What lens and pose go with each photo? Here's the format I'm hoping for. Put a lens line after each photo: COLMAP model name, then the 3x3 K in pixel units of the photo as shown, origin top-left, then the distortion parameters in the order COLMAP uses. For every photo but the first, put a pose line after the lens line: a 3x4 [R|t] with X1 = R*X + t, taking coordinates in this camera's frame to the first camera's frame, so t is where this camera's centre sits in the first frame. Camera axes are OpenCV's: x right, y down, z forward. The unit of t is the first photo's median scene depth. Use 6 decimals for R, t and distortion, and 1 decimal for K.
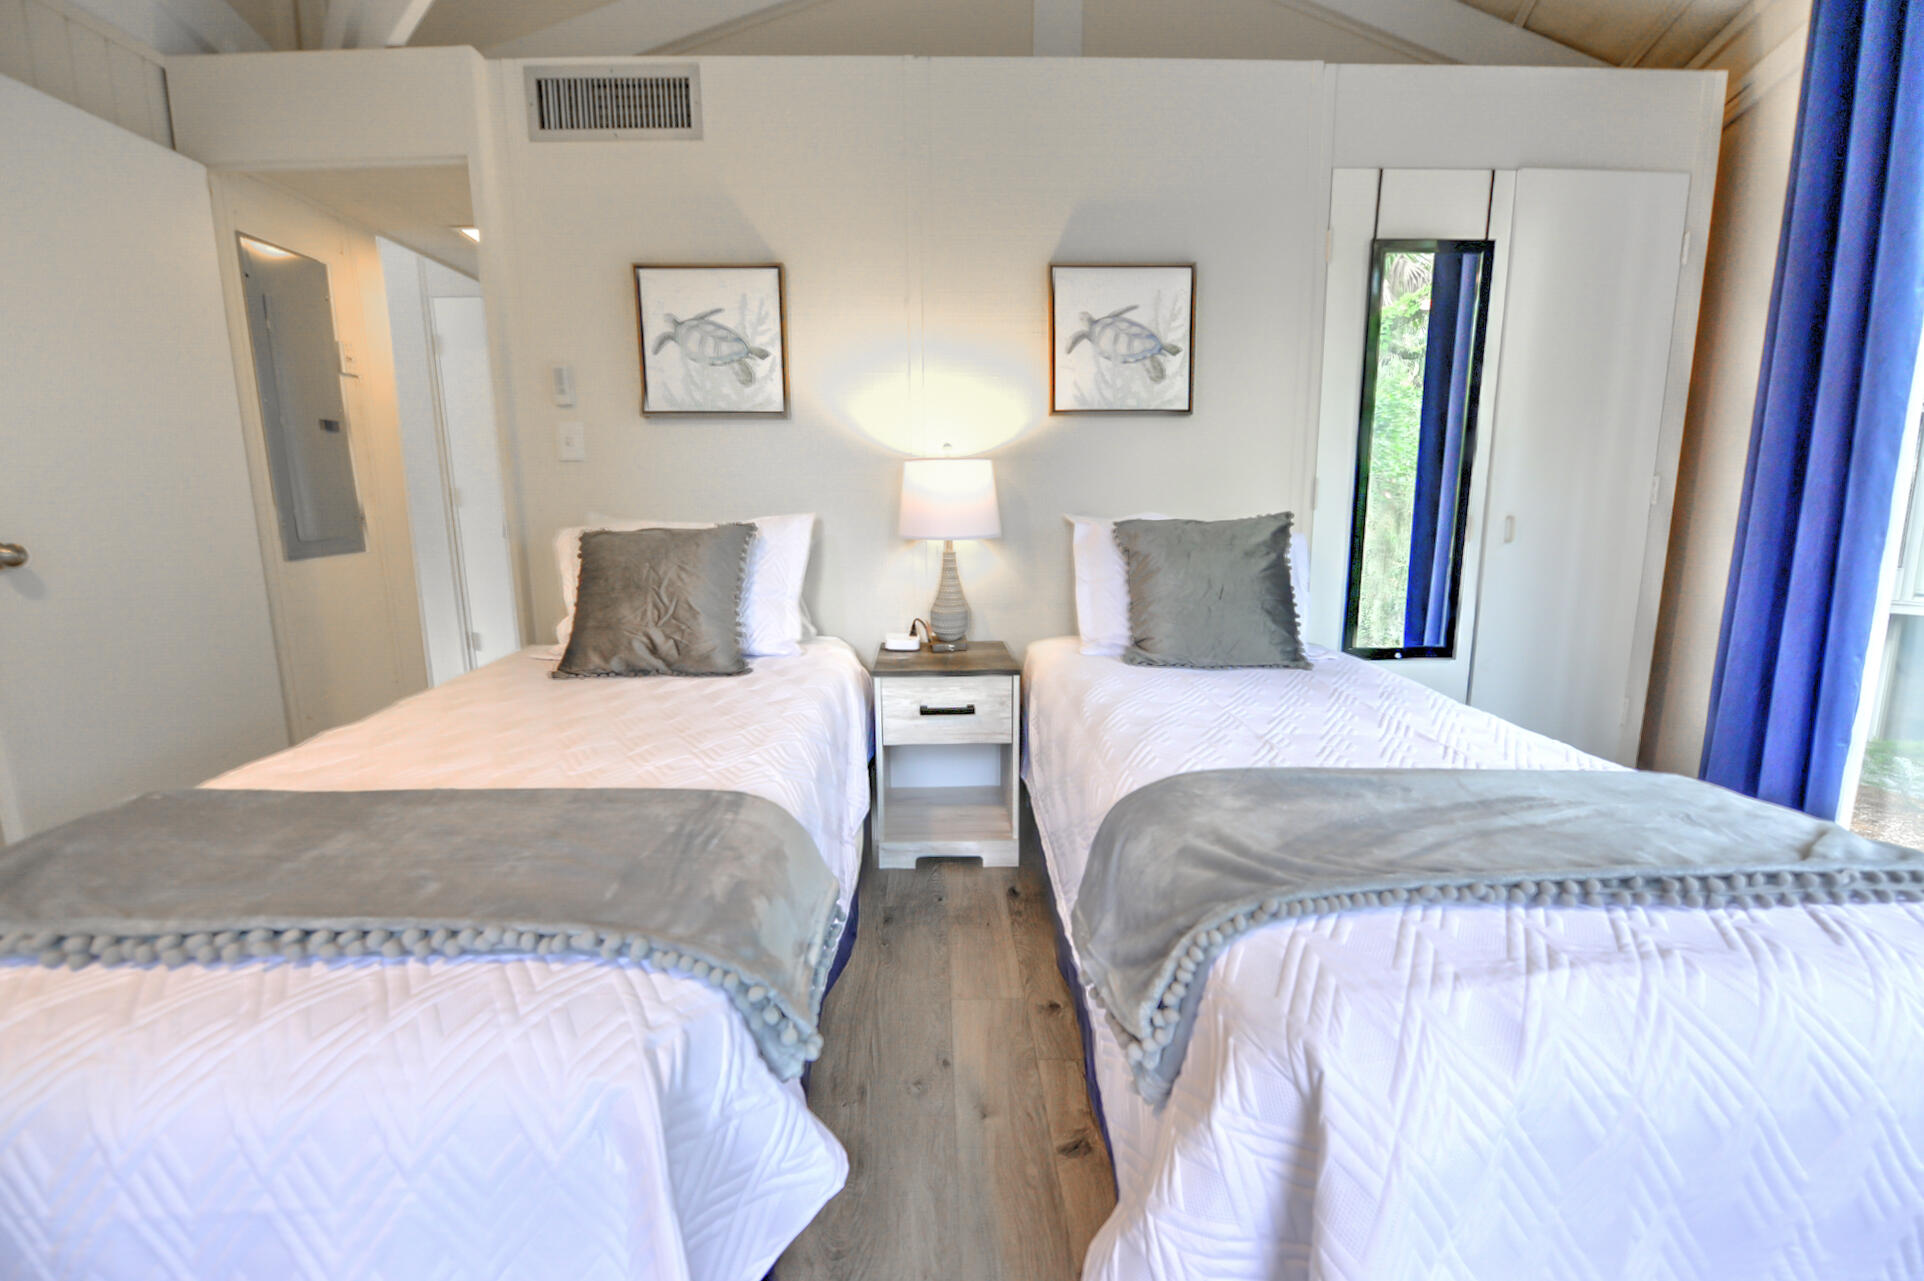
lens RADIAL K [[785.8, 0, 961.9], [0, 785.8, 621.9], [0, 0, 1]] dist [-0.017262, -0.002098]
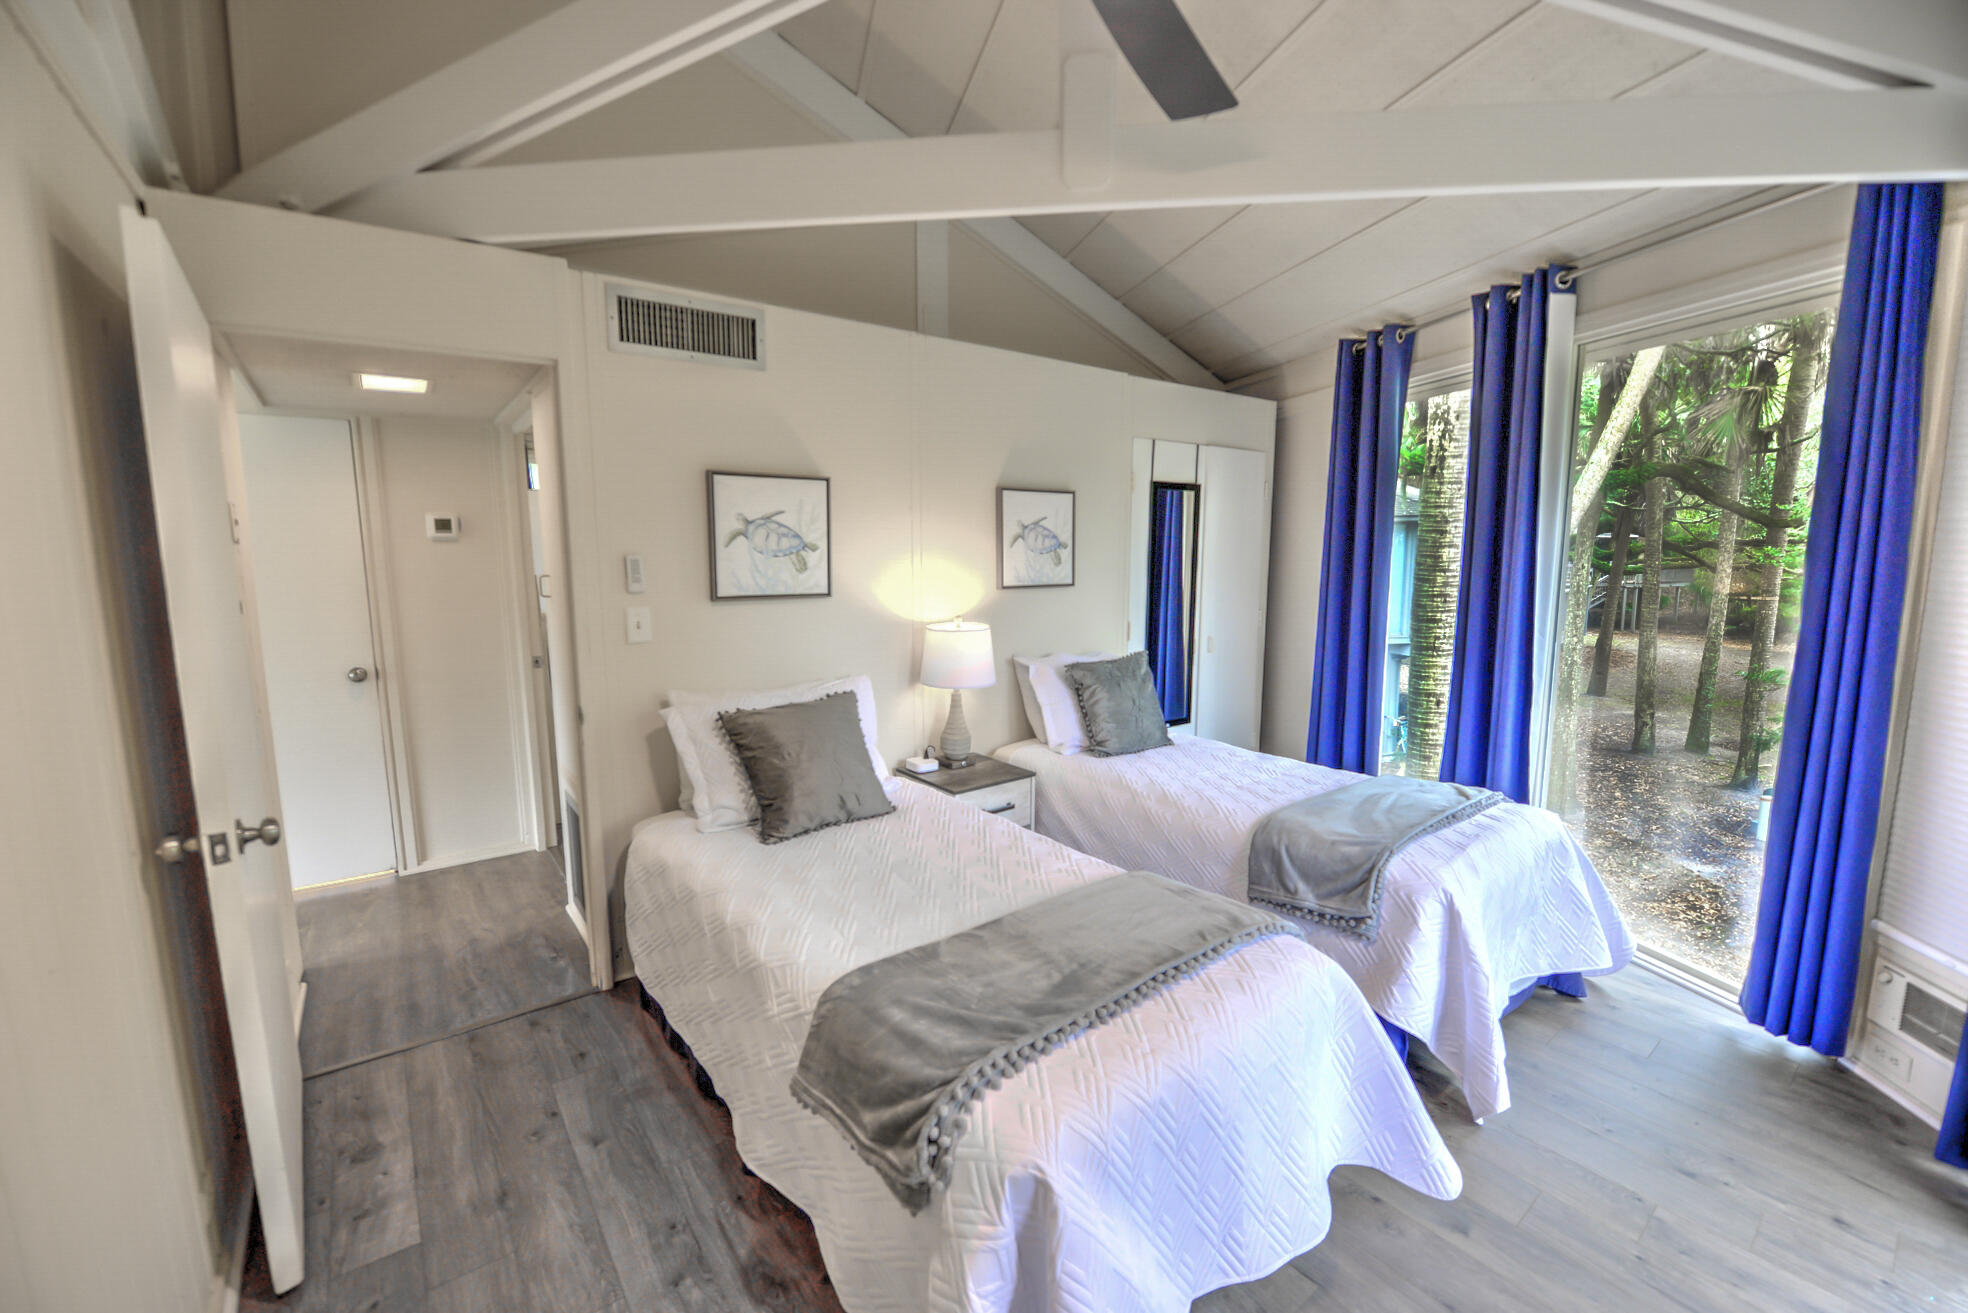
lens RADIAL K [[803.8, 0, 985.9], [0, 803.8, 646.4], [0, 0, 1]] dist [-0.017262, -0.002098]
pose [[0.801182, -0.071864, 0.594091, -0.802631], [0.093463, 0.995607, -0.005610, -0.158881], [-0.591077, 0.060020, 0.804379, -0.154599]]
